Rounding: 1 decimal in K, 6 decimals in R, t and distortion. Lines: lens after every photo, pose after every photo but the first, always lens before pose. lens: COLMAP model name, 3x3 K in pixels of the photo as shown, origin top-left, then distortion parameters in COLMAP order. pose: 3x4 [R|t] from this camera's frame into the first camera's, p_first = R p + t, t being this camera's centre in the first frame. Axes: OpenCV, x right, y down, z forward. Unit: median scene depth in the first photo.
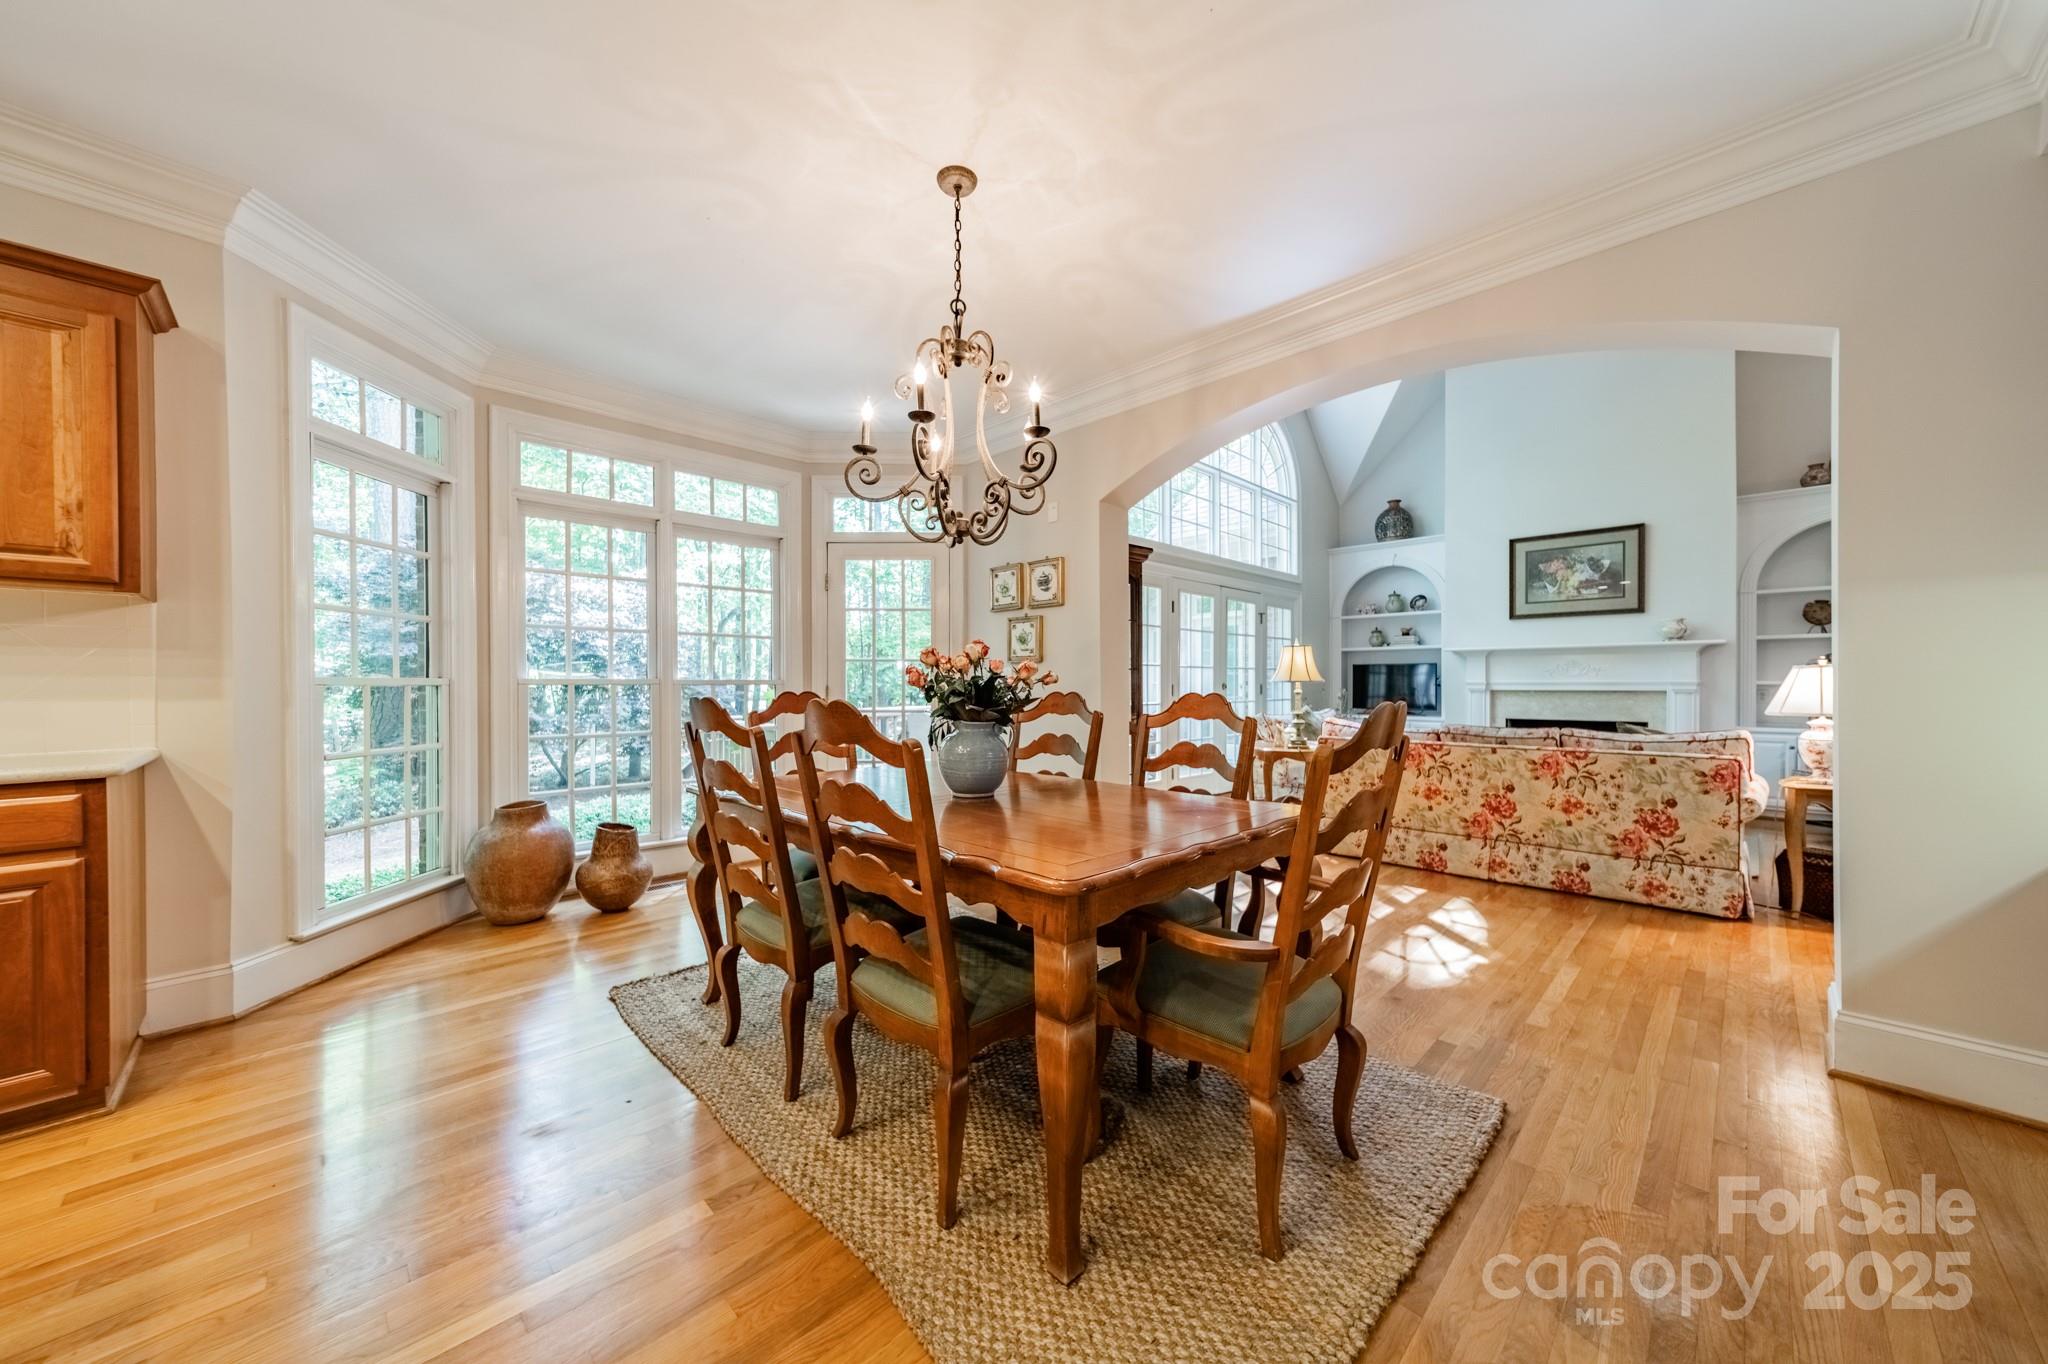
lens RADIAL K [[719.6, 0, 1027.8], [0, 719.6, 684.4], [0, 0, 1]] dist [0.005539, -0.000024]
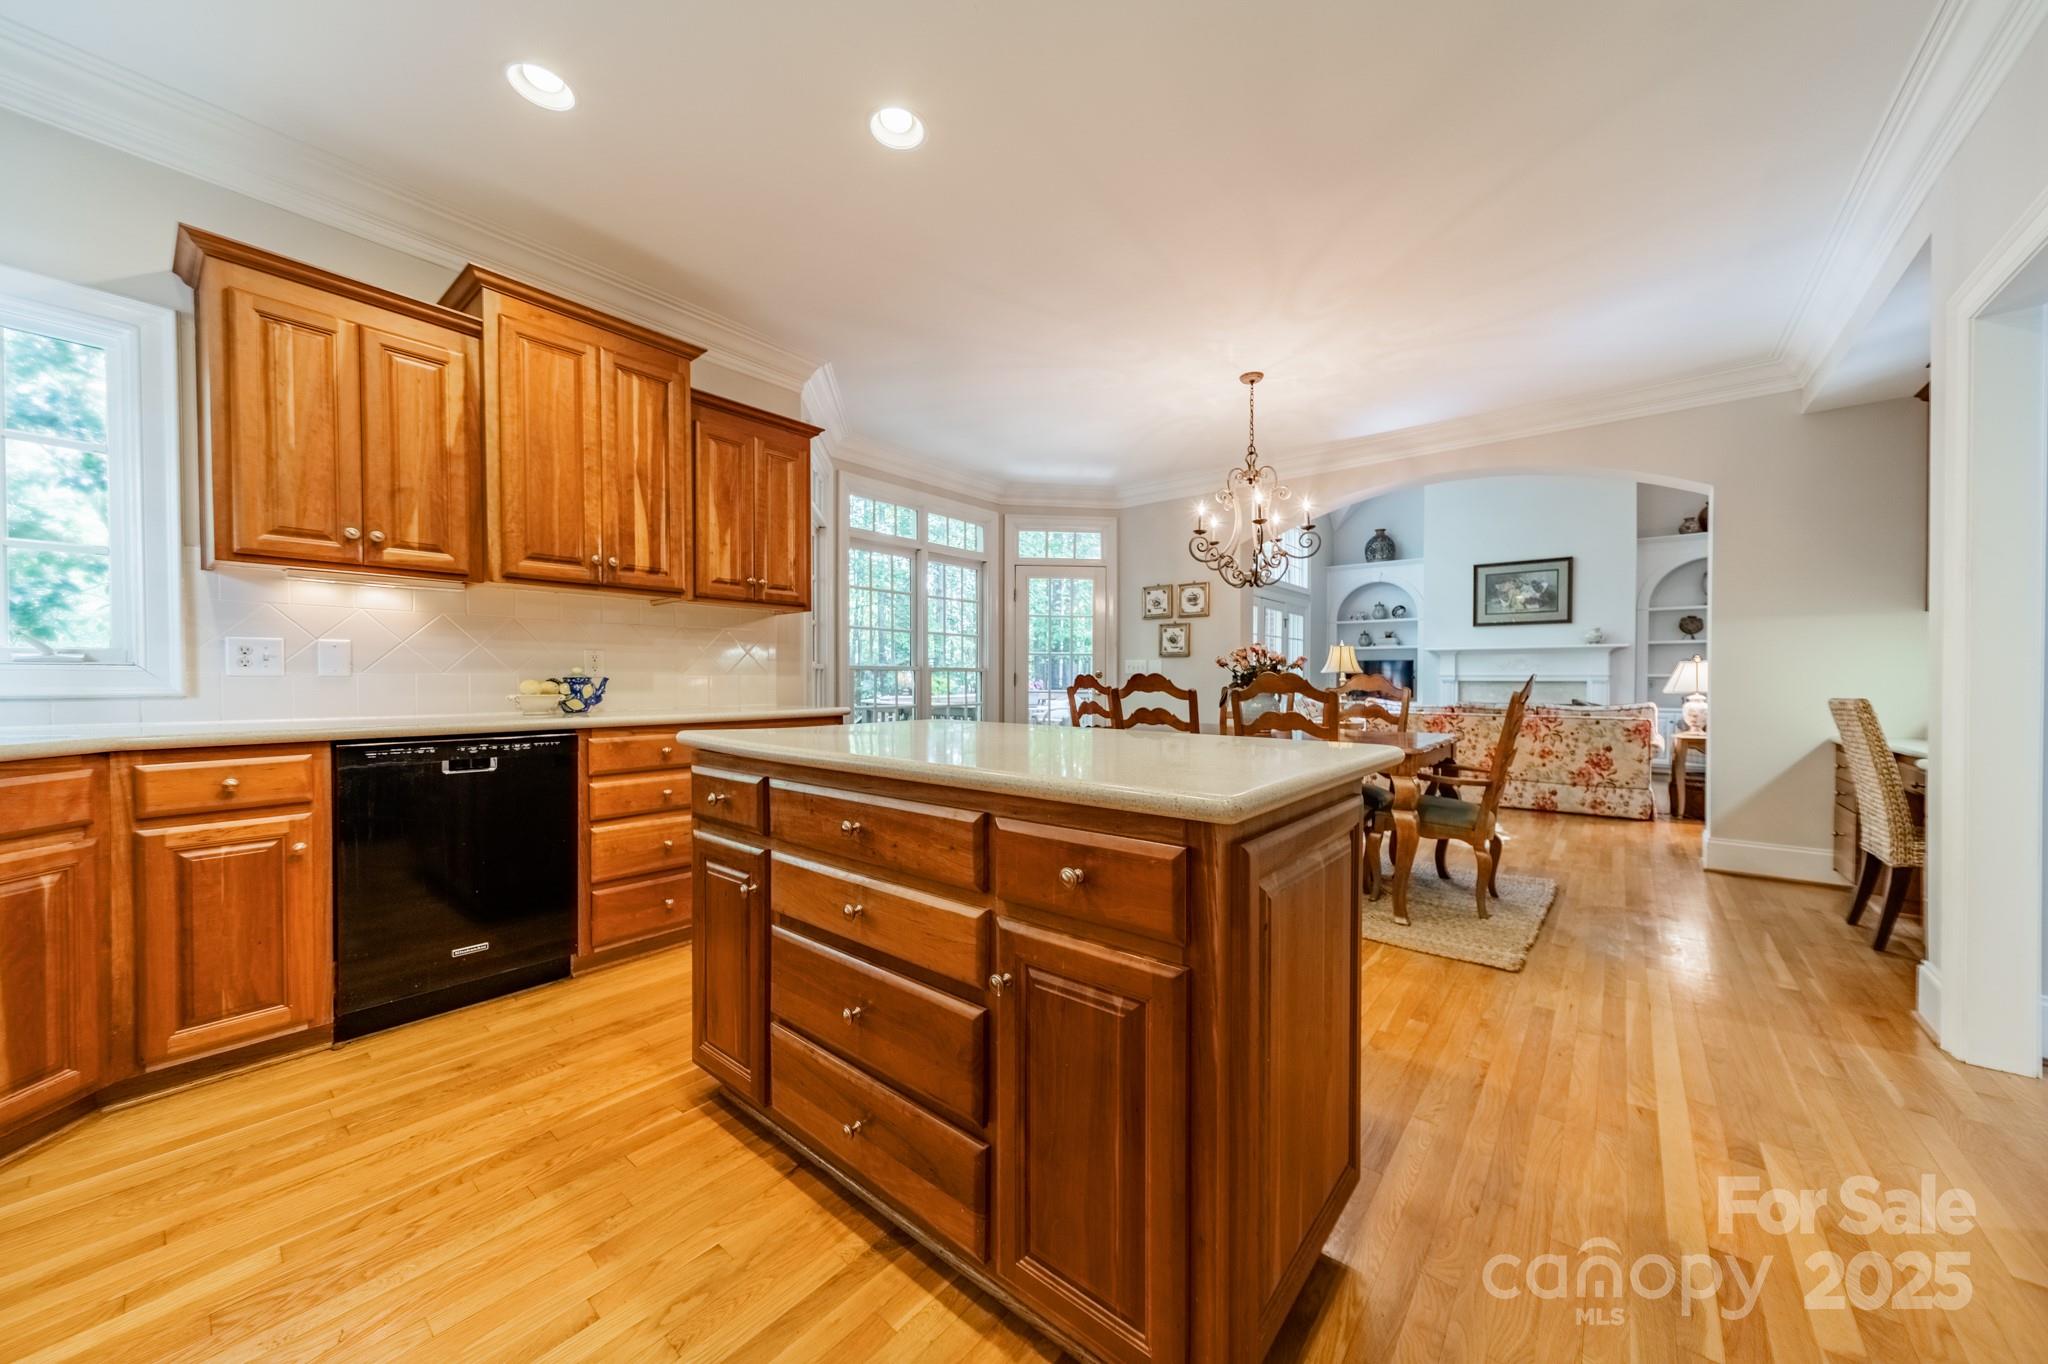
lens RADIAL K [[724.9, 0, 1024.4], [0, 724.9, 687.0], [0, 0, 1]] dist [0.008736, 0.000030]
pose [[0.995026, 0.003183, 0.099568, -0.440762], [-0.004119, 0.999949, 0.009194, 0.017051], [-0.099534, -0.009559, 0.994988, -0.371833]]
